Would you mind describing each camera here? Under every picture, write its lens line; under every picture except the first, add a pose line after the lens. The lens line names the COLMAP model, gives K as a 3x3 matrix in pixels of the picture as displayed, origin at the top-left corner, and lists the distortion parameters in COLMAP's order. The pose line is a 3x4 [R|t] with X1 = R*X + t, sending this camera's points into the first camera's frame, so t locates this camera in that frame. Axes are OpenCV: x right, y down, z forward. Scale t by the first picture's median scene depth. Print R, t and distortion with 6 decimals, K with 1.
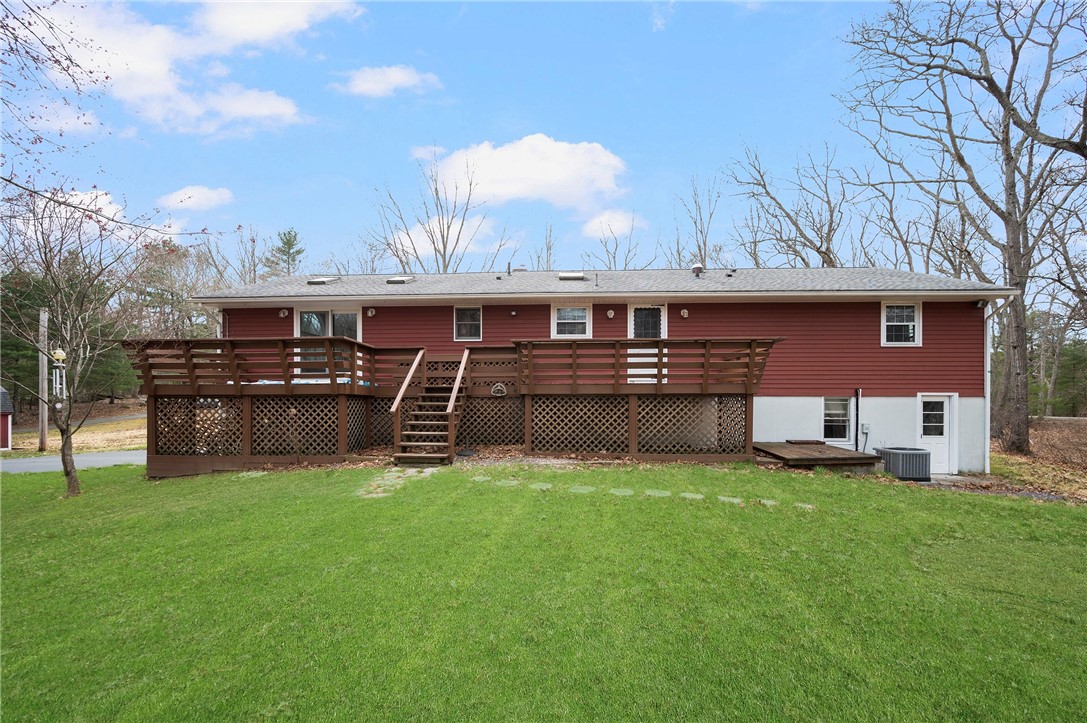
lens RADIAL K [[435.3, 0, 552.8], [0, 435.3, 403.3], [0, 0, 1]] dist [-0.001495, -0.000250]
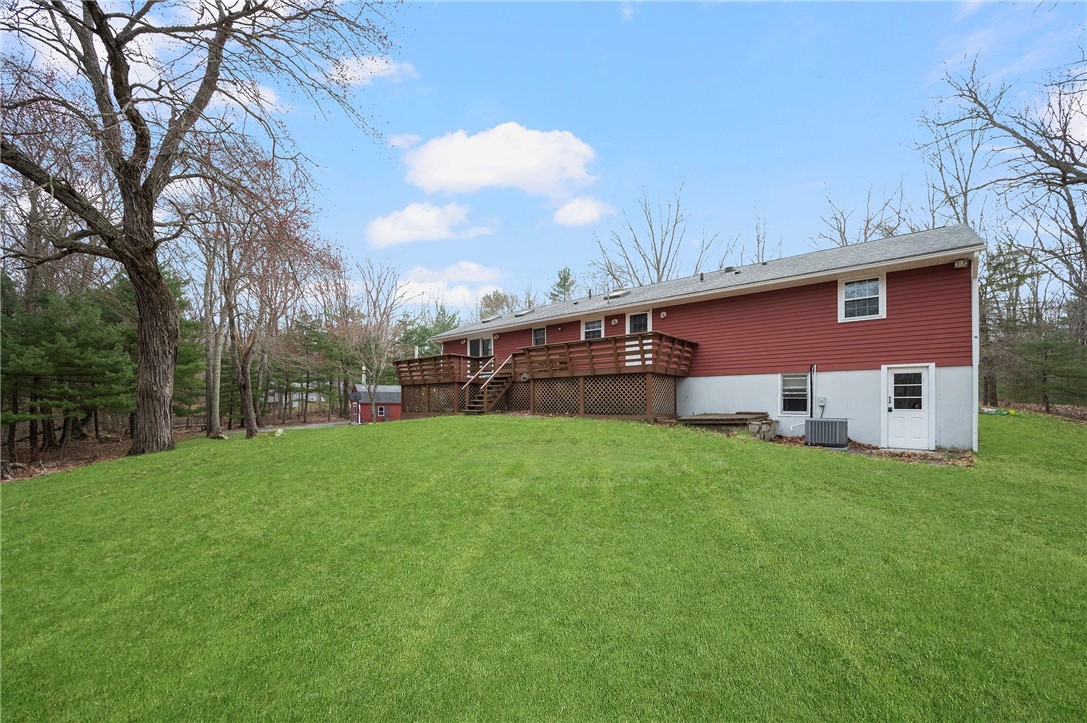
lens RADIAL K [[435.3, 0, 552.8], [0, 435.3, 403.3], [0, 0, 1]] dist [-0.001495, -0.000250]
pose [[0.782771, -0.001566, -0.622309, 0.863195], [-0.000606, 0.999994, -0.003280, 0.065249], [0.622310, 0.002944, 0.782765, -0.235169]]
